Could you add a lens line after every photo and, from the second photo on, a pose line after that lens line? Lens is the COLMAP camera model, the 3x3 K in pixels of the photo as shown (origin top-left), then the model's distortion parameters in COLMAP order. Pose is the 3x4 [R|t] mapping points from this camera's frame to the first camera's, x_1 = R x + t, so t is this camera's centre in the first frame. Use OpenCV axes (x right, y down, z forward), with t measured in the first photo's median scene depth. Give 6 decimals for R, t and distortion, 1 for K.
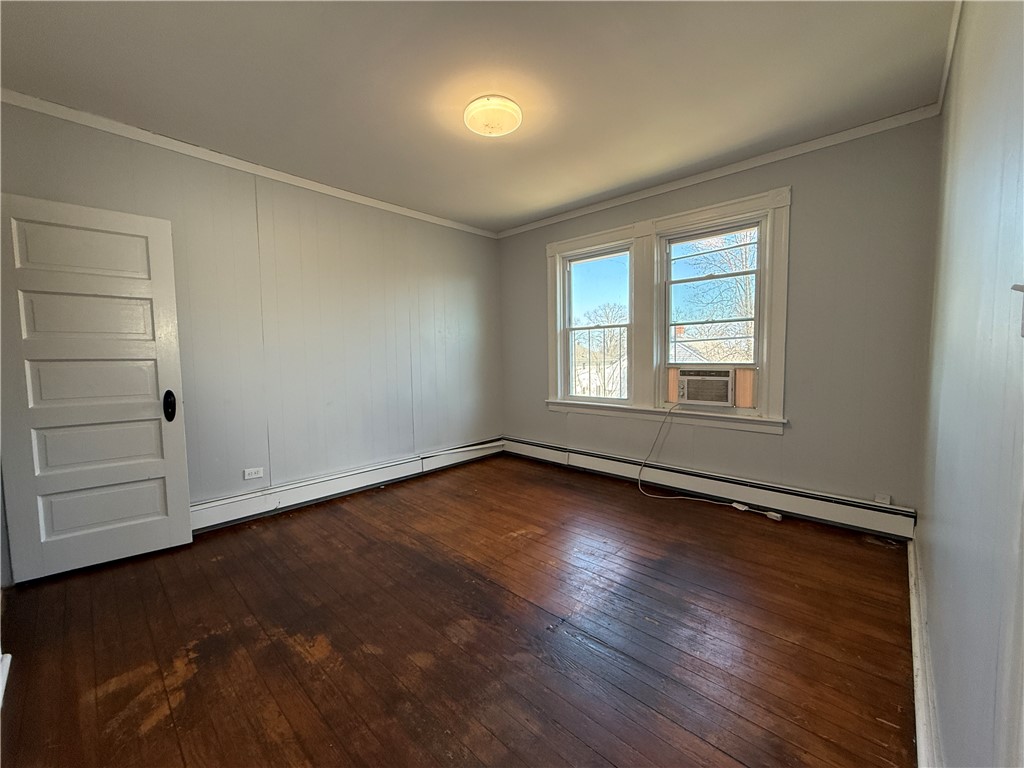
lens RADIAL K [[408.0, 0, 511.6], [0, 408.0, 382.6], [0, 0, 1]] dist [0.001043, 0.000617]
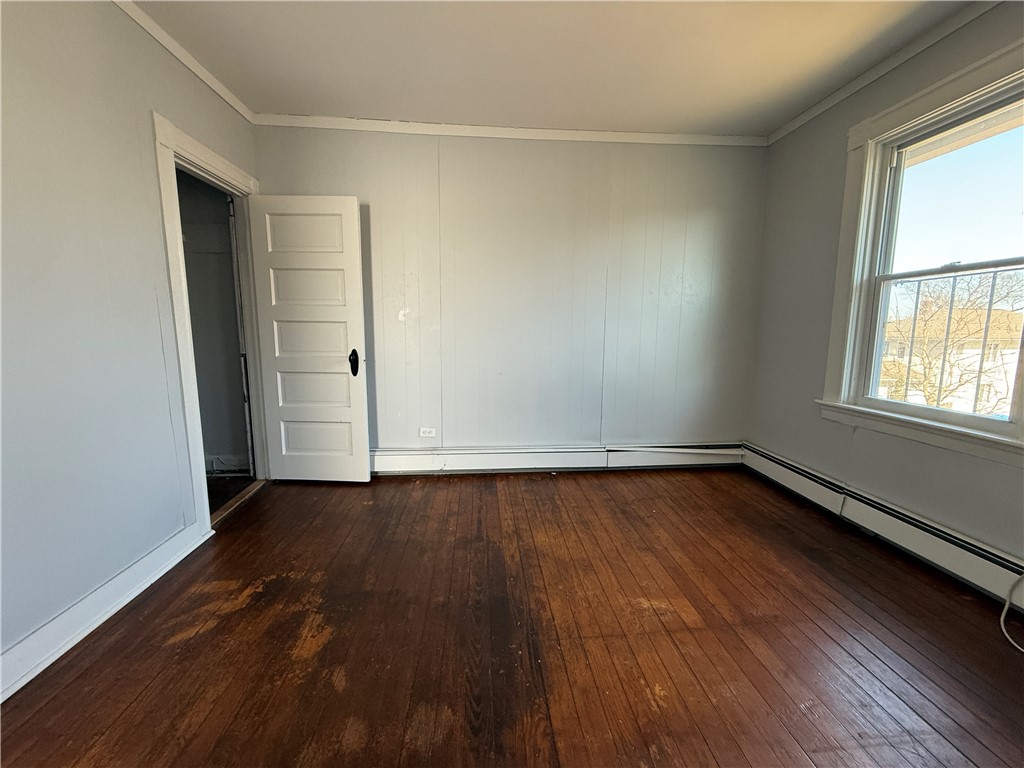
lens RADIAL K [[408.0, 0, 511.1], [0, 408.0, 383.3], [0, 0, 1]] dist [0.001043, 0.000617]
pose [[0.739176, 0.108356, -0.664738, 0.217264], [-0.060918, 0.993684, 0.094236, -0.016932], [0.670751, -0.029163, 0.741109, 0.358757]]
